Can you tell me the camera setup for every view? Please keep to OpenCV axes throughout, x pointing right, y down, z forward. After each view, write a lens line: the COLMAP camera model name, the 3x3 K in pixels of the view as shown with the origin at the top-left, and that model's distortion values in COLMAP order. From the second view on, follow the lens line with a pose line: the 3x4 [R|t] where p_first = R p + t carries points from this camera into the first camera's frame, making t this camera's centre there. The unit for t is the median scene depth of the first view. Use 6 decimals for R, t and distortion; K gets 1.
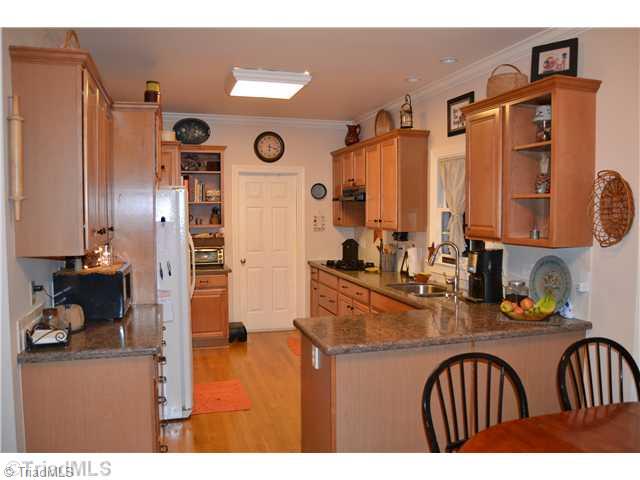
lens RADIAL K [[486.0, 0, 320.0], [0, 486.0, 240.0], [0, 0, 1]] dist [-0.106181, 0.000728]
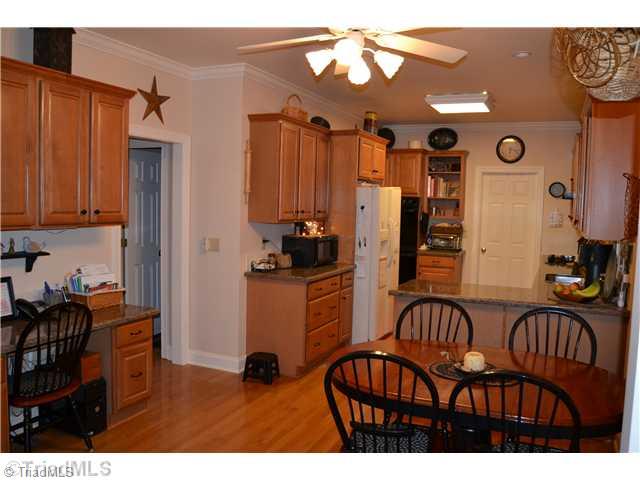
lens RADIAL K [[486.0, 0, 320.0], [0, 486.0, 240.0], [0, 0, 1]] dist [-0.106181, 0.000728]
pose [[0.751119, 0.075295, -0.655859, 0.325866], [-0.068132, 0.997011, 0.036432, 0.006105], [0.656642, 0.017320, 0.754004, -0.120737]]
